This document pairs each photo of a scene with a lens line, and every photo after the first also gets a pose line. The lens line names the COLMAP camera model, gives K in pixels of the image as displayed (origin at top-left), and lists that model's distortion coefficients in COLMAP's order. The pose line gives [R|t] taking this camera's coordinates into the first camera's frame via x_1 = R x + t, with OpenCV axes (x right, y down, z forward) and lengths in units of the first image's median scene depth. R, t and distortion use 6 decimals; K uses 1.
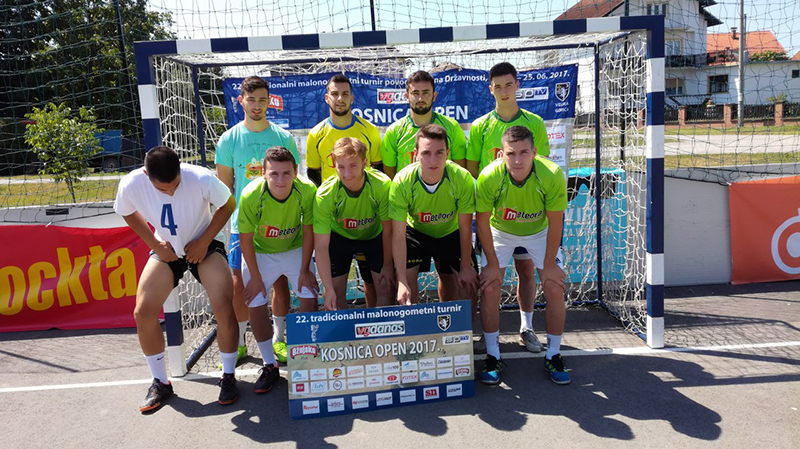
lens RADIAL K [[653.0, 0, 404.0], [0, 653.0, 222.5], [0, 0, 1]] dist [0.034559, -0.070419]
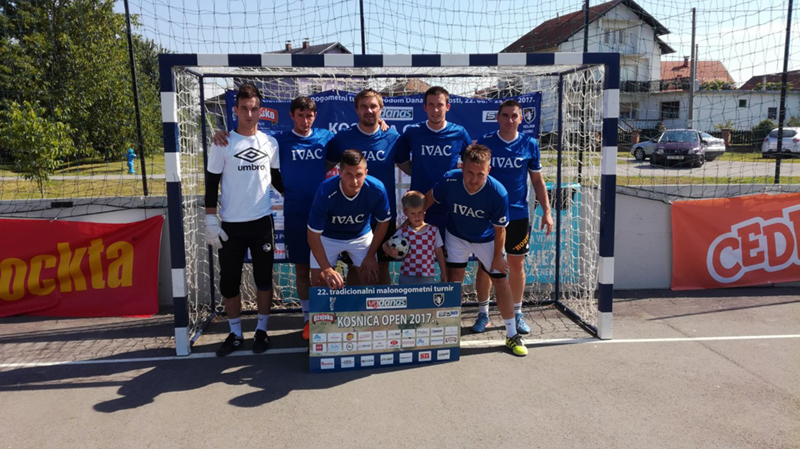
lens RADIAL K [[653.0, 0, 402.1], [0, 653.0, 225.4], [0, 0, 1]] dist [0.034559, -0.070419]
pose [[0.997477, 0.032912, 0.062905, -0.041954], [-0.032008, 0.999370, -0.015330, 0.016620], [-0.063370, 0.013278, 0.997902, -0.107091]]
